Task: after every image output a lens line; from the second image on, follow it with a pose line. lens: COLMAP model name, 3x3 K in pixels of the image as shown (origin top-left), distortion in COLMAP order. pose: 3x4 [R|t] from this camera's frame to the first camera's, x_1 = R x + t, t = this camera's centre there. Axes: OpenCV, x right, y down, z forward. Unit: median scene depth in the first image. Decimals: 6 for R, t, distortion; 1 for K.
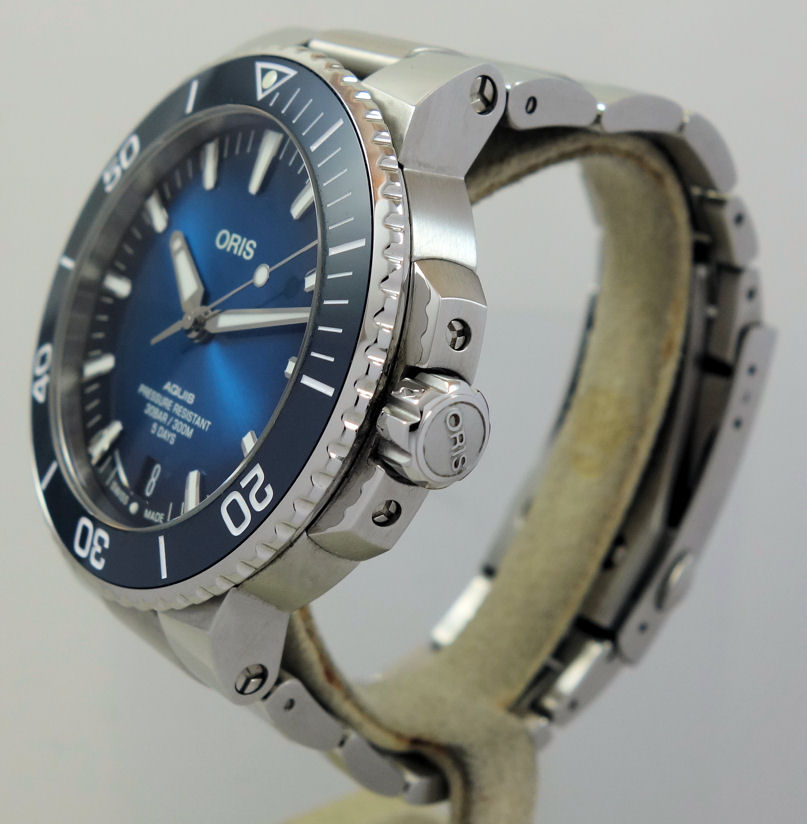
lens RADIAL K [[1503.5, 0, 401.6], [0, 1503.5, 417.5], [0, 0, 1]] dist [-0.009677, 0.000000]
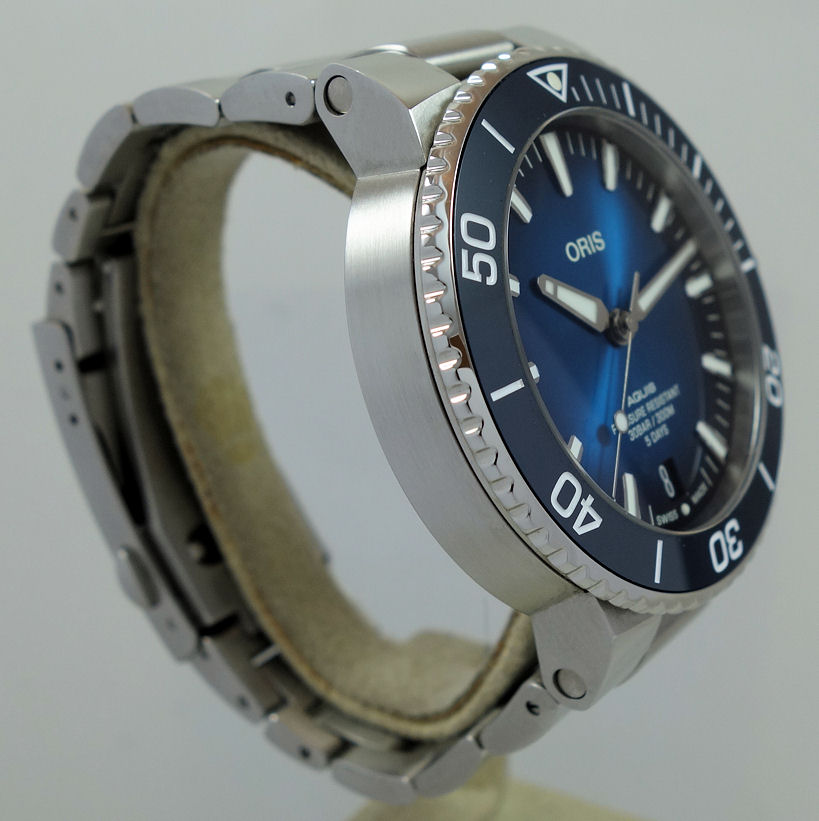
lens RADIAL K [[1550.3, 0, 409.2], [0, 1550.3, 409.8], [0, 0, 1]] dist [-0.006969, 0.000000]
pose [[-0.263863, -0.373543, 0.889293, -1.032006], [0.339062, 0.827207, 0.448068, -0.524605], [-0.903002, 0.419754, -0.091615, 1.241306]]
